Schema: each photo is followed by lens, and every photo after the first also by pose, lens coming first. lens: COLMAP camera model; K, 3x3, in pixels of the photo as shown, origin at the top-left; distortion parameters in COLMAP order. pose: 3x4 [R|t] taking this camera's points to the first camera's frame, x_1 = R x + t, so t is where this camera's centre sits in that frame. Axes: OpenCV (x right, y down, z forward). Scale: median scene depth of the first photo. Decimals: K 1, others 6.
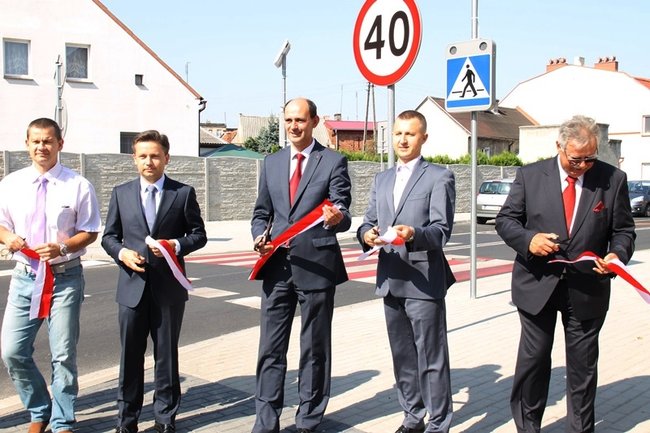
lens RADIAL K [[779.6, 0, 325.0], [0, 779.6, 216.5], [0, 0, 1]] dist [0.011376, 0.084835]
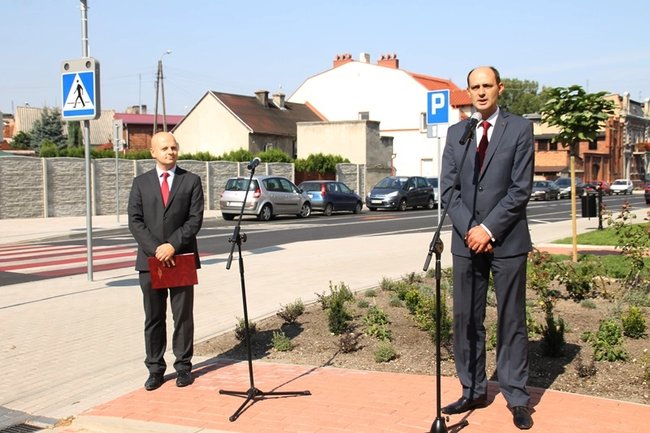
lens RADIAL K [[842.6, 0, 325.0], [0, 842.6, 216.5], [0, 0, 1]] dist [0.027137, 0.043361]
pose [[0.978249, -0.015911, 0.206821, 0.100351], [0.015592, 0.999873, 0.003174, 0.003493], [-0.206845, 0.000120, 0.978374, -0.108115]]
